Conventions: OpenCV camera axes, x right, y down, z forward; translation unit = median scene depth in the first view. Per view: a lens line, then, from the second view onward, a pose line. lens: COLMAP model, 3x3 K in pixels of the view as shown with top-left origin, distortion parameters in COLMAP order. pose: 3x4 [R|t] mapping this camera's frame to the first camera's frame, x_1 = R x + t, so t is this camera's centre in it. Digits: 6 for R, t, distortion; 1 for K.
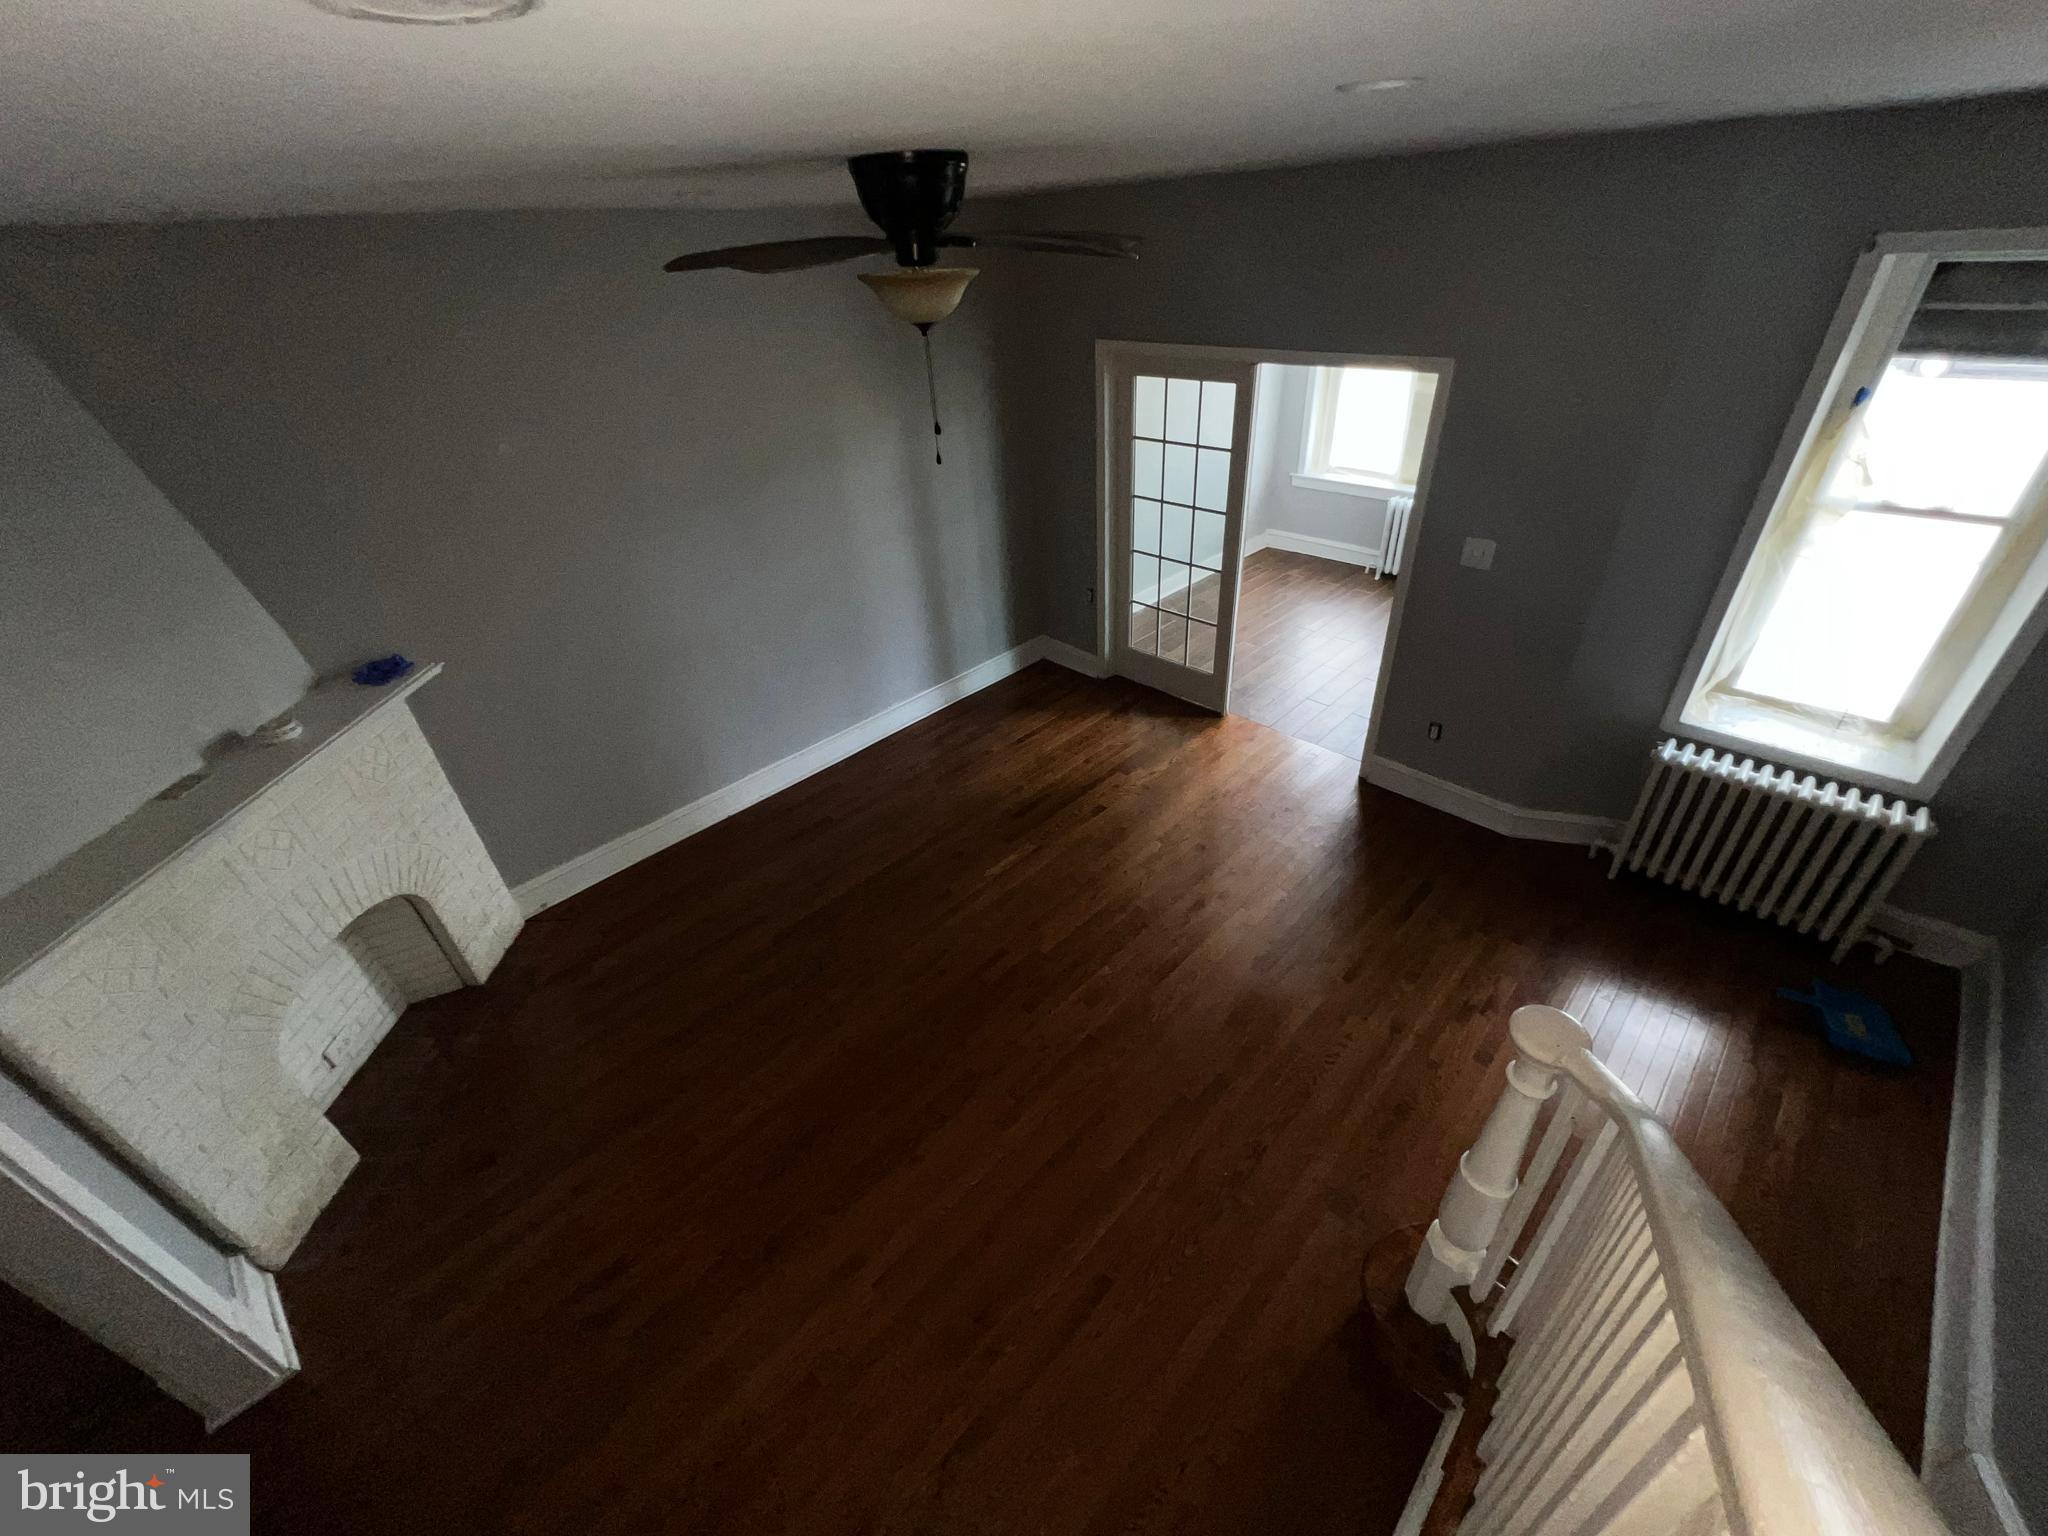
lens RADIAL K [[823.7, 0, 1025.2], [0, 823.7, 771.0], [0, 0, 1]] dist [-0.002592, 0.001434]
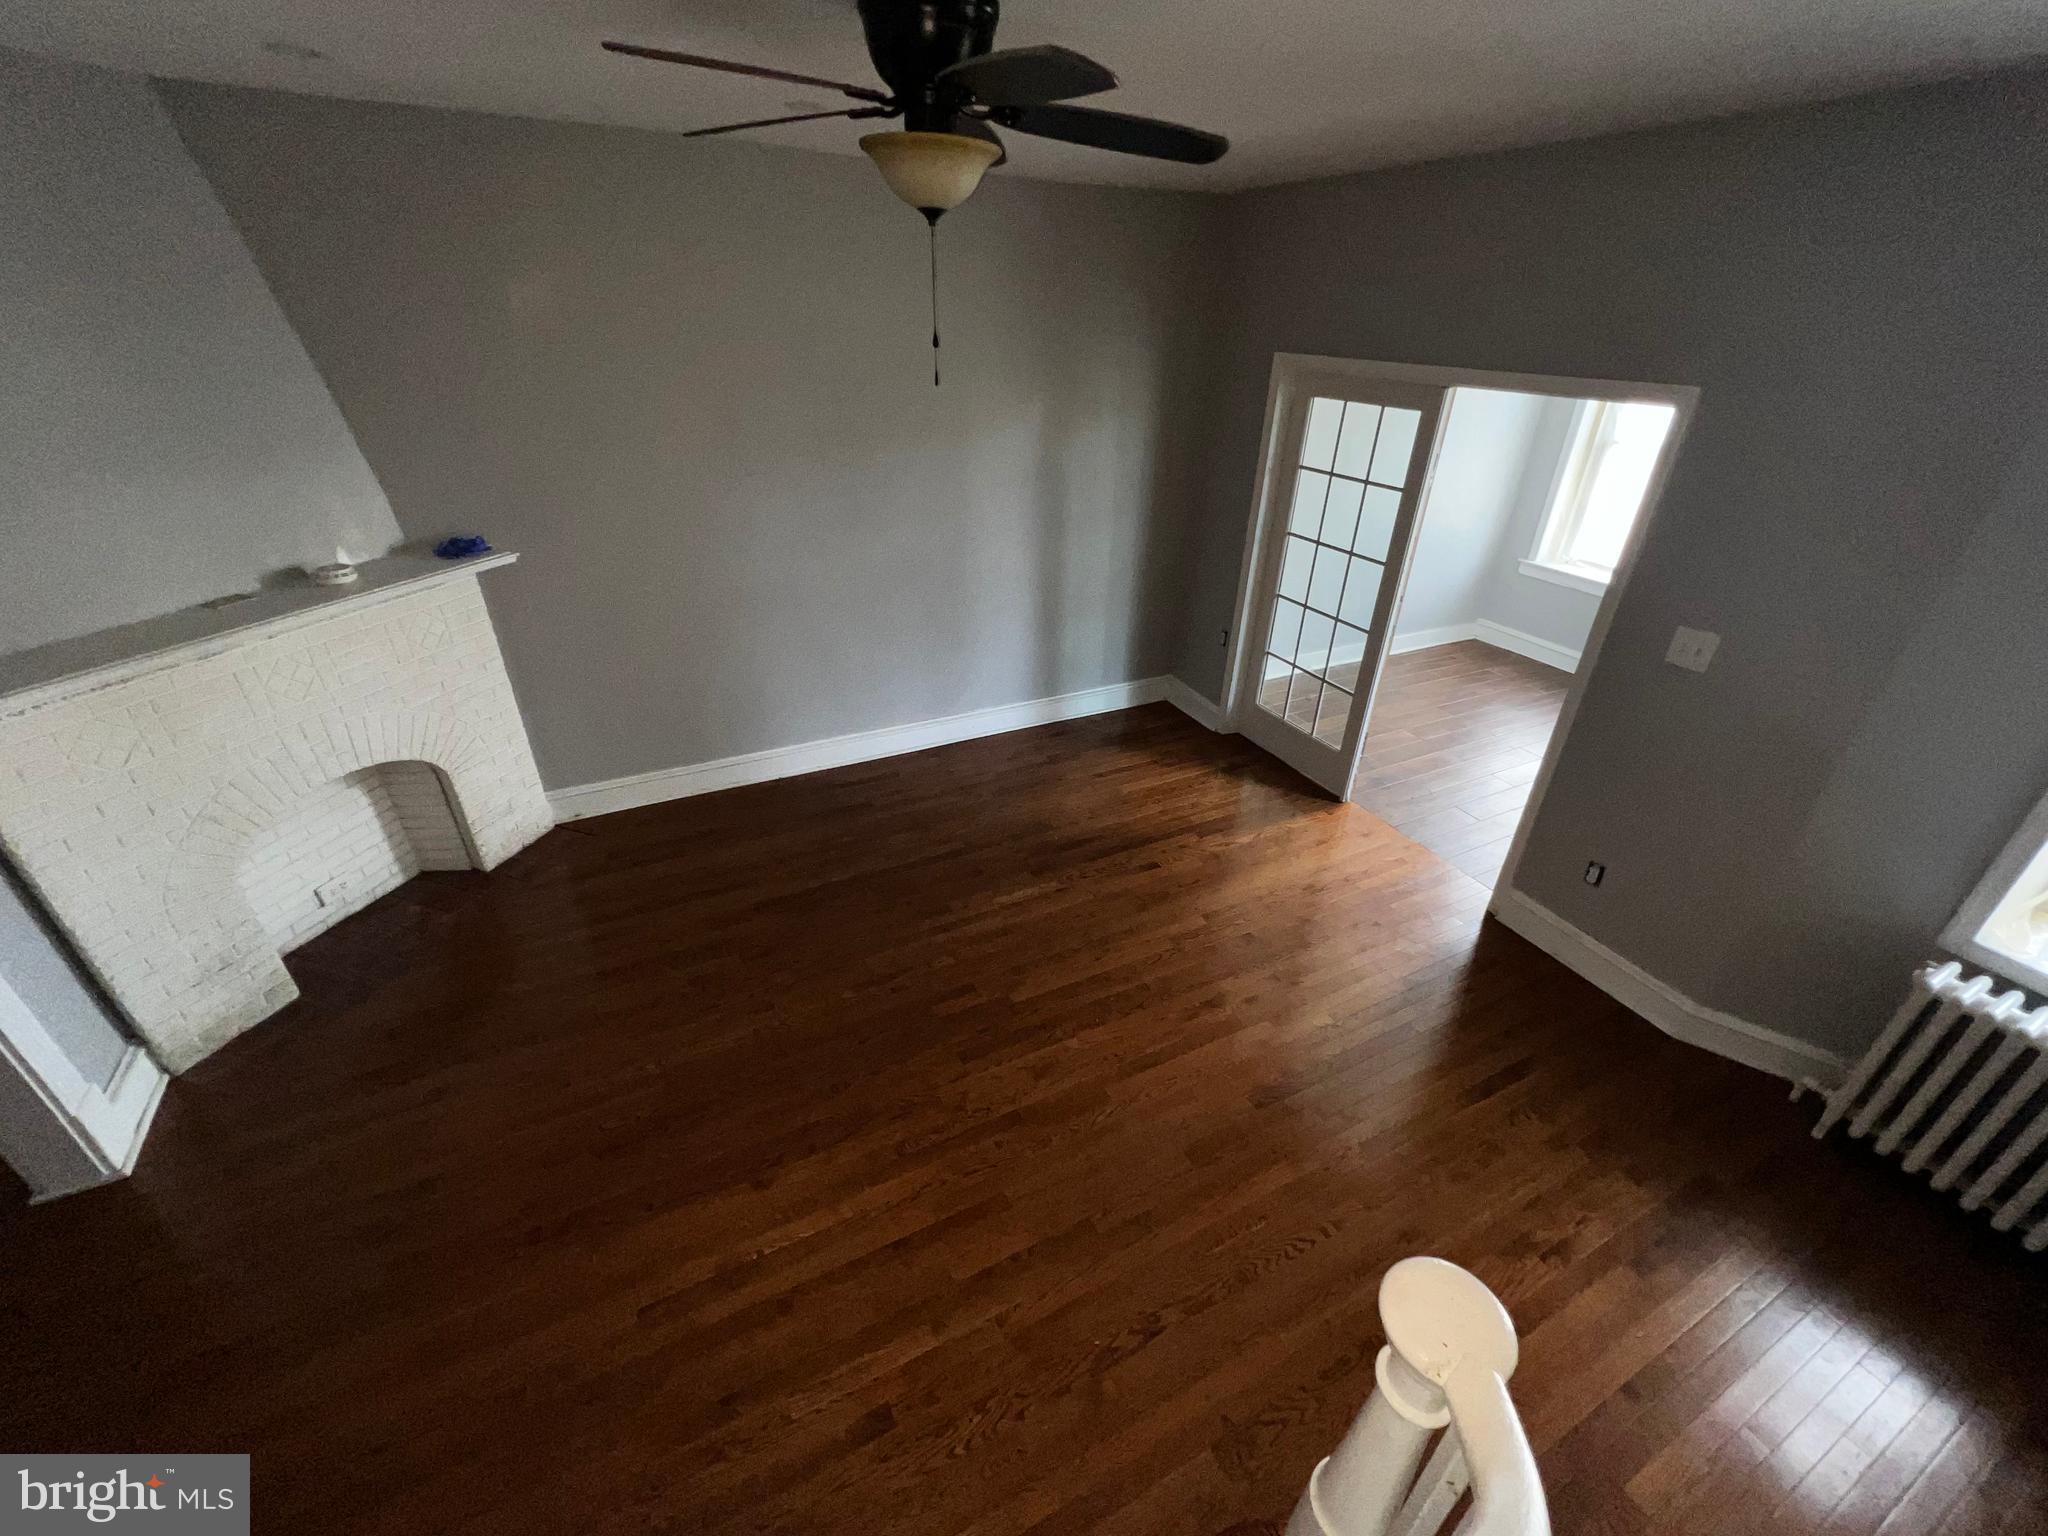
lens RADIAL K [[823.7, 0, 1024.8], [0, 823.7, 771.1], [0, 0, 1]] dist [-0.002592, 0.001434]
pose [[0.944717, 0.224737, -0.238753, 0.178614], [-0.240194, 0.970006, -0.037358, 0.017041], [0.223196, 0.092640, 0.970361, 0.146432]]
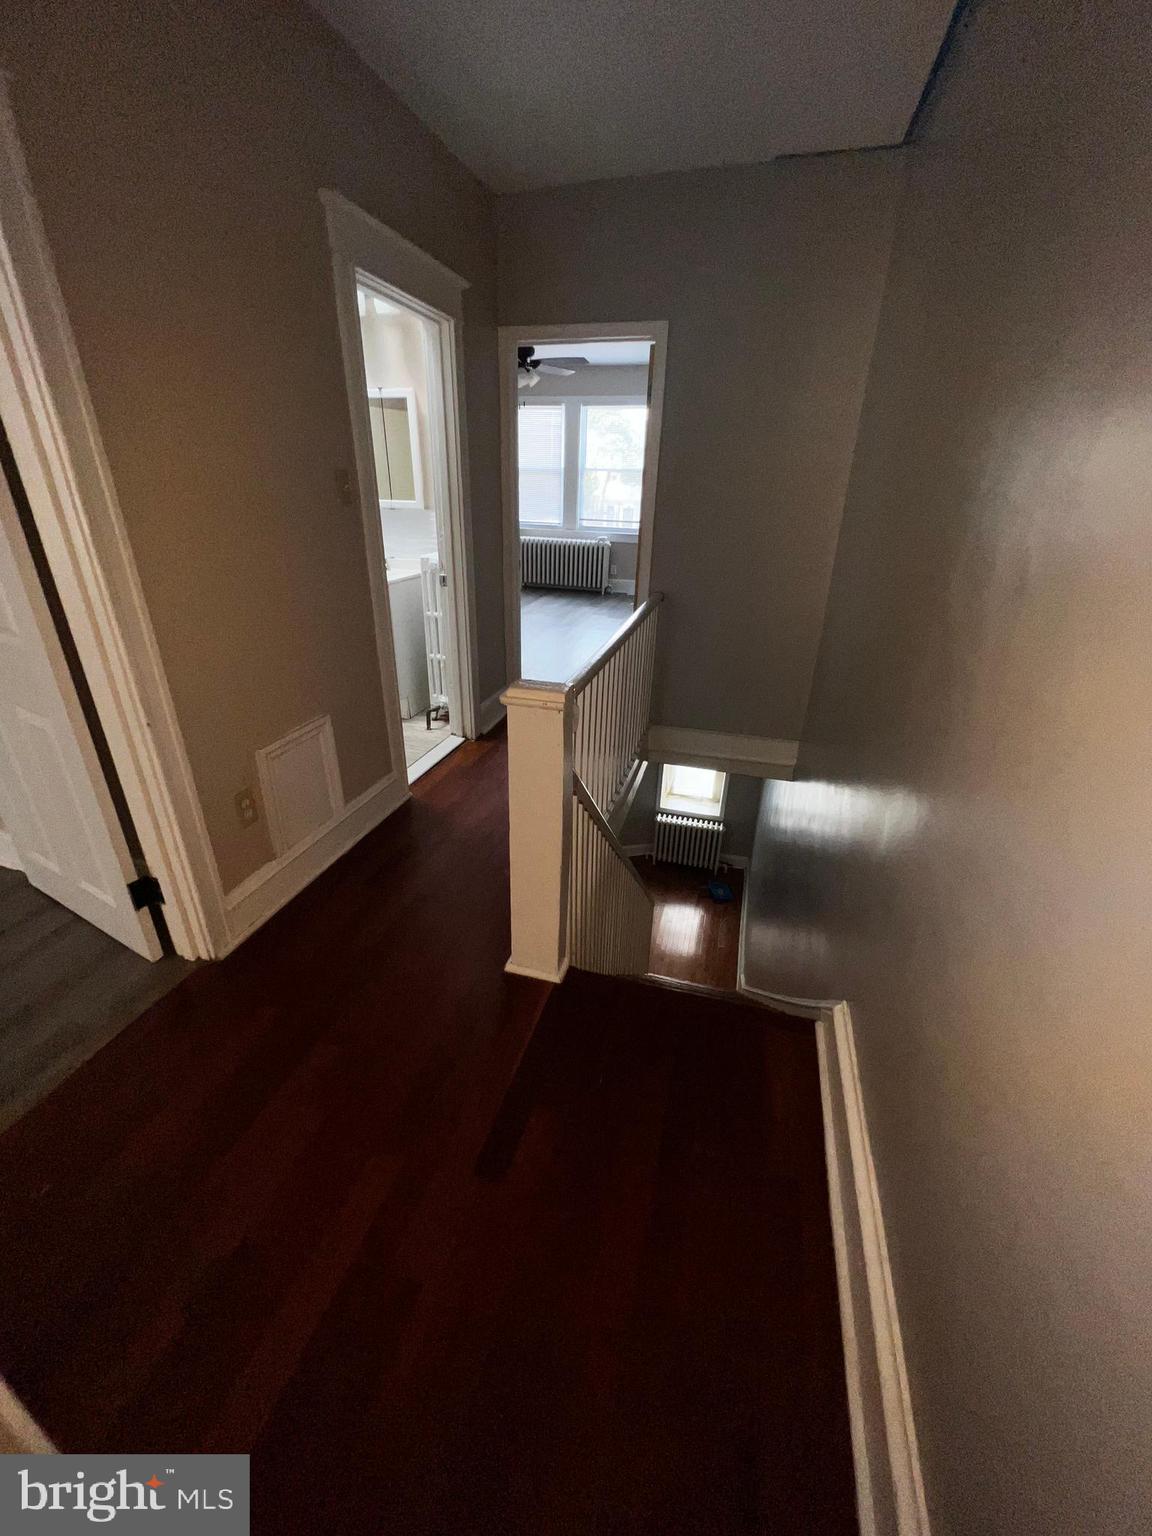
lens RADIAL K [[617.8, 0, 575.3], [0, 617.8, 767.4], [0, 0, 1]] dist [-0.002592, 0.001434]
pose [[0.872732, -0.133581, 0.469569, -0.492352], [0.202310, 0.974321, -0.098838, -0.040804], [-0.444308, 0.181257, 0.877346, -0.829979]]
